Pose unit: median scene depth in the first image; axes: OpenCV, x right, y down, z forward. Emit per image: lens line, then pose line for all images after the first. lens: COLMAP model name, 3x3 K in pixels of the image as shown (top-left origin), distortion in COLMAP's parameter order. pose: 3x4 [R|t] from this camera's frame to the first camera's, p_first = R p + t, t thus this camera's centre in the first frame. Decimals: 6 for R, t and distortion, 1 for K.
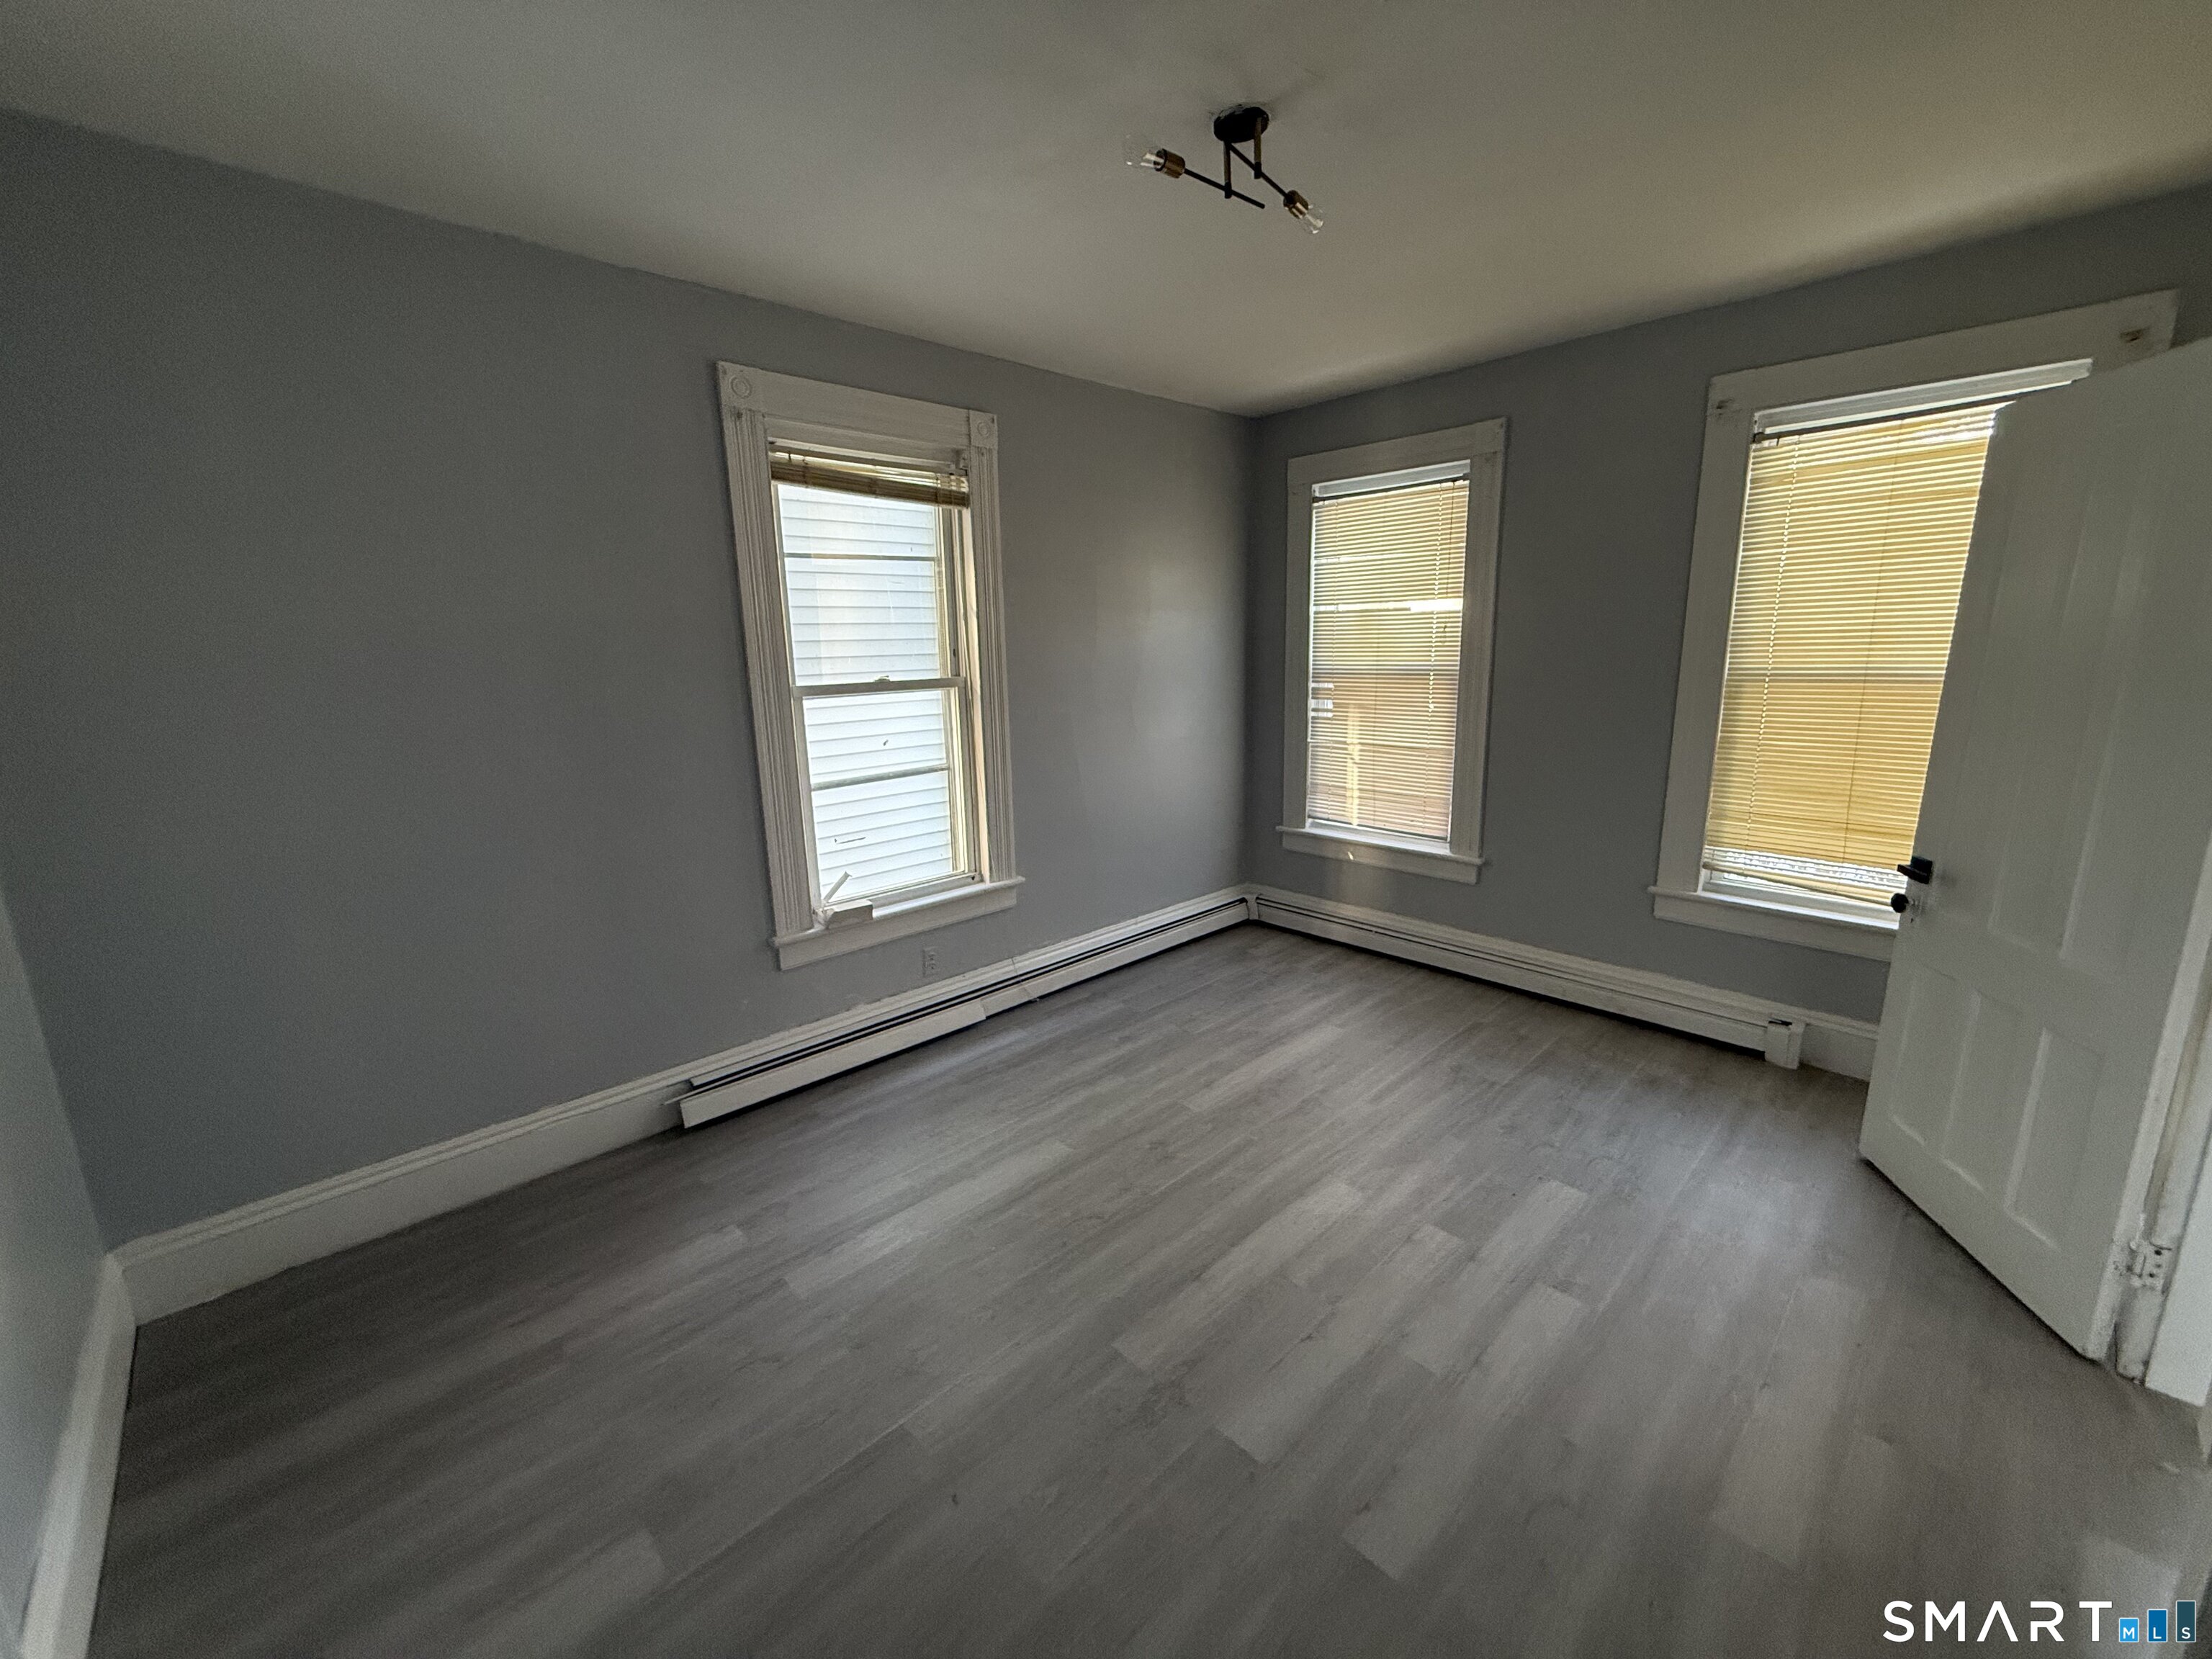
lens RADIAL K [[887.0, 0, 1101.5], [0, 887.0, 828.6], [0, 0, 1]] dist [-0.000221, 0.000104]
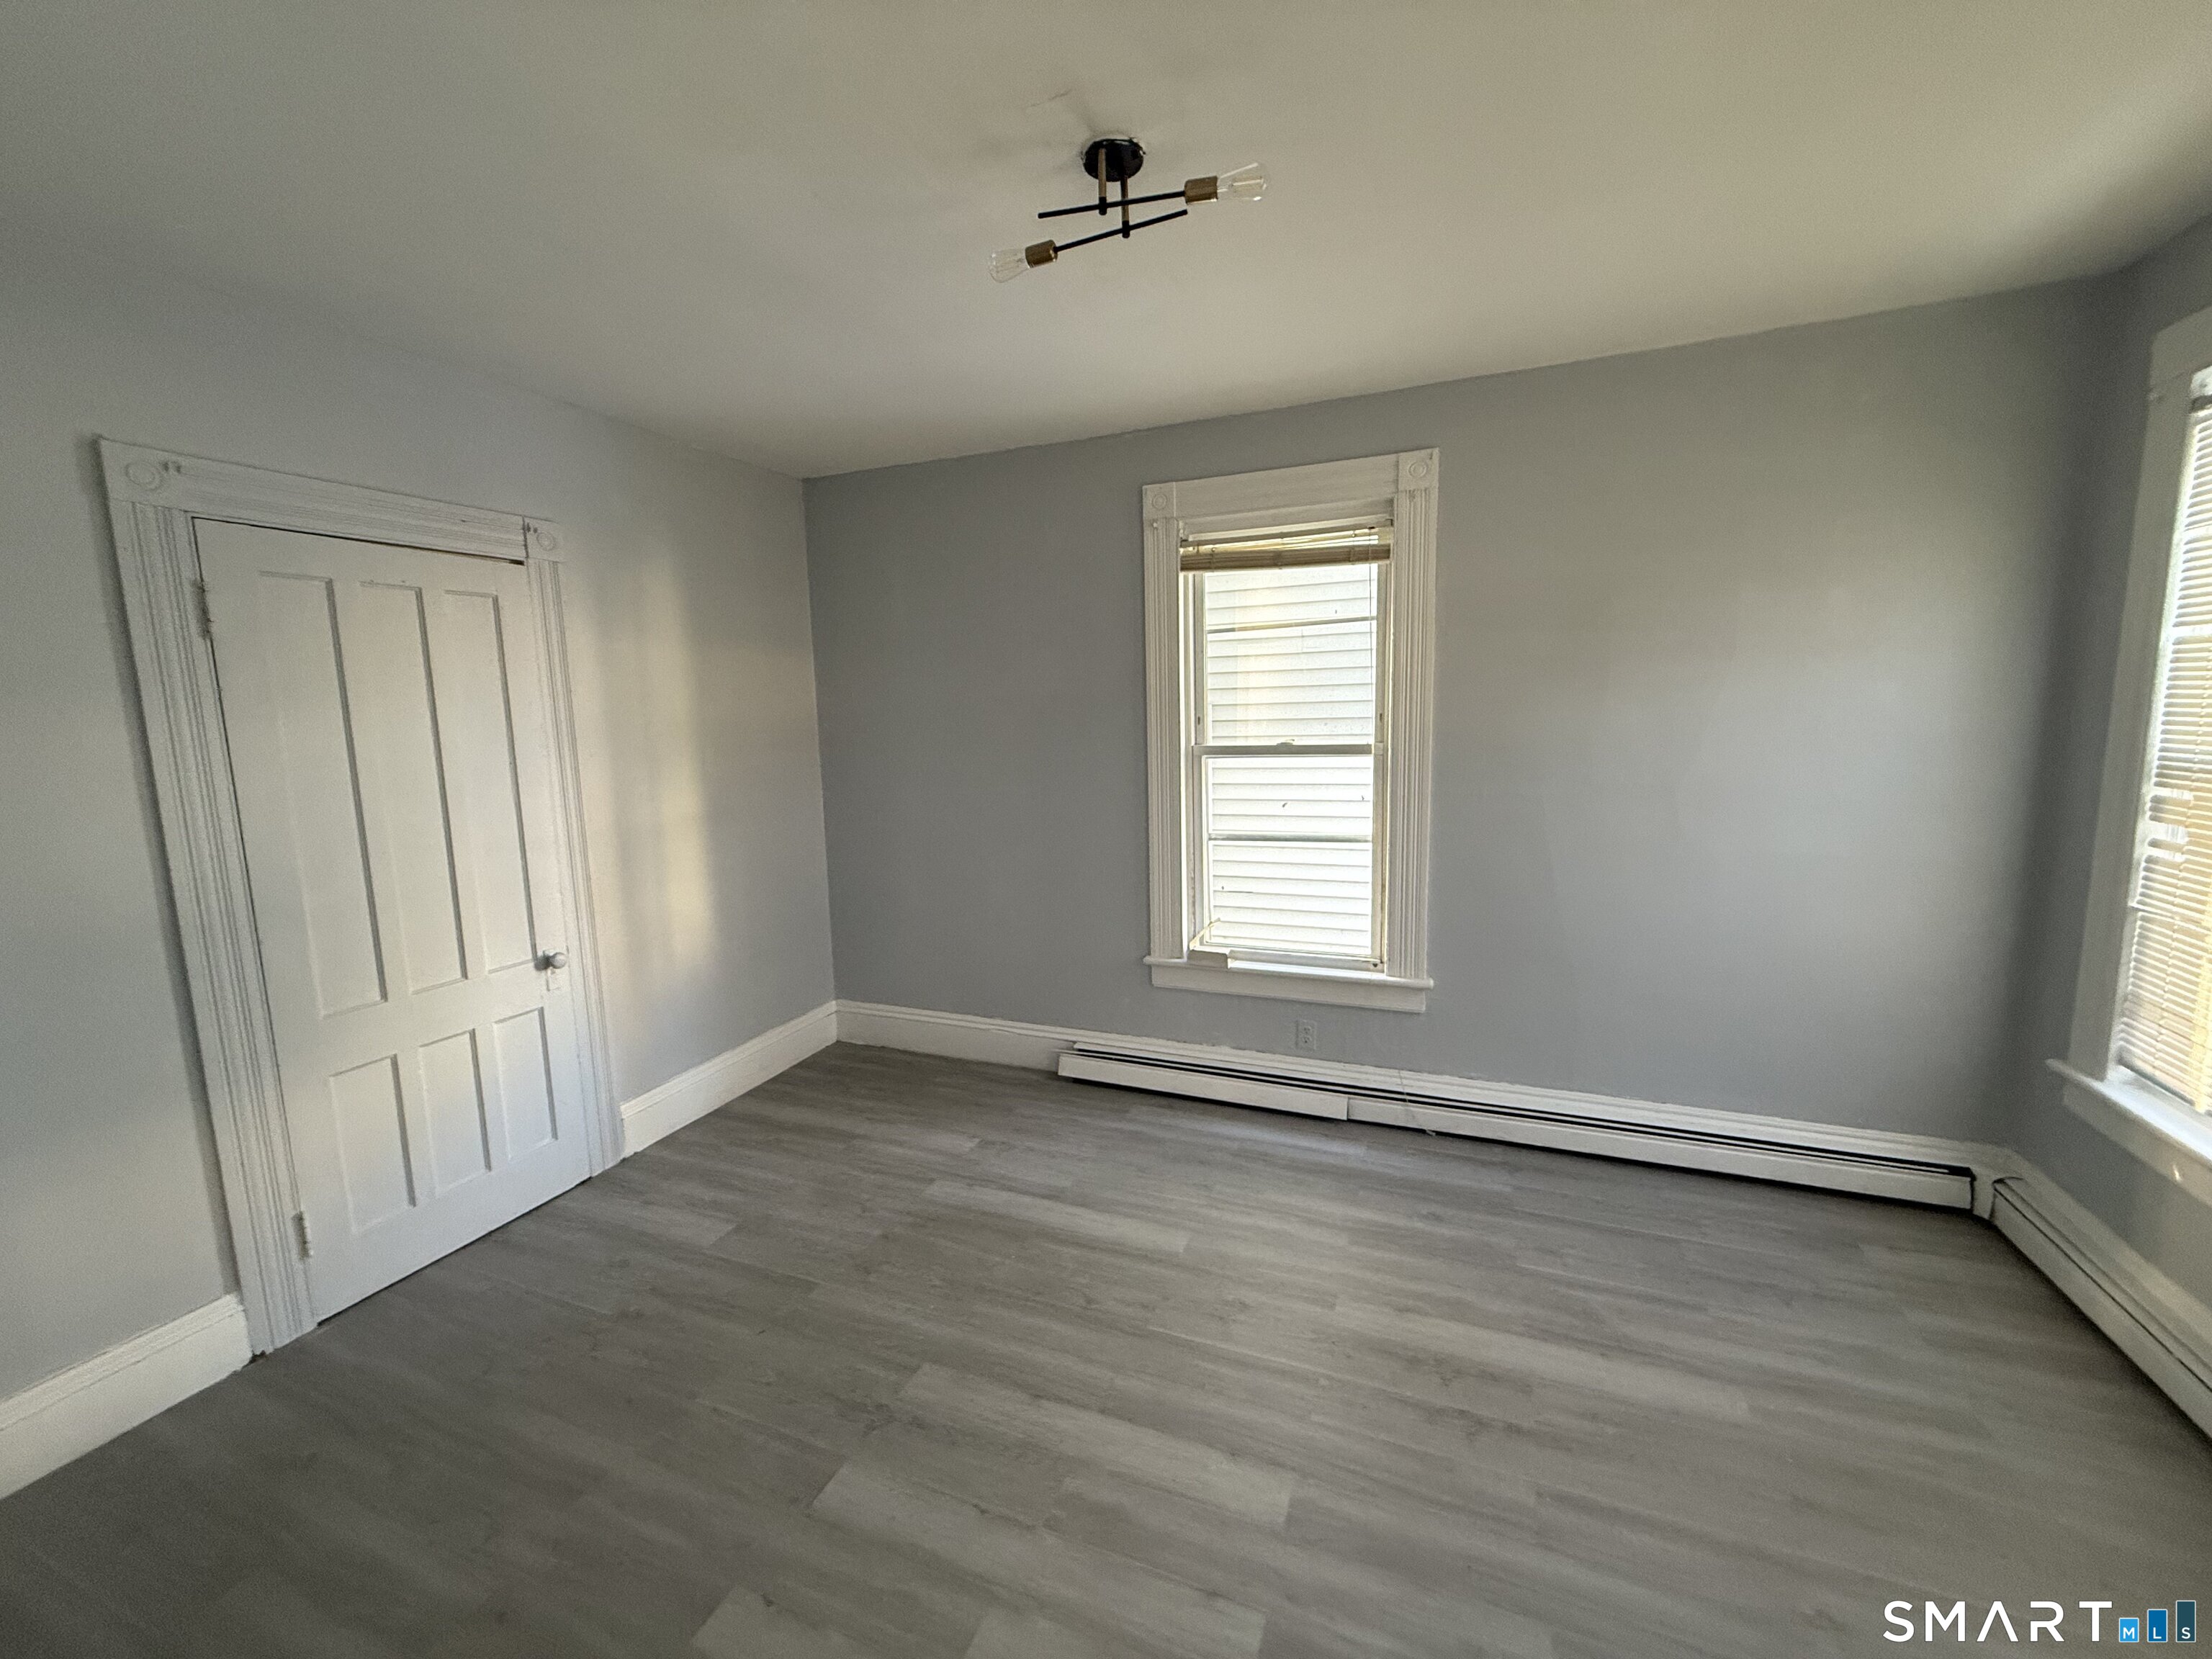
lens RADIAL K [[887.0, 0, 1101.5], [0, 887.0, 828.6], [0, 0, 1]] dist [-0.000221, 0.000104]
pose [[0.398882, 0.132765, -0.907340, 0.602007], [-0.171655, 0.982784, 0.068341, -0.104511], [0.900793, 0.128490, 0.414805, 0.398441]]
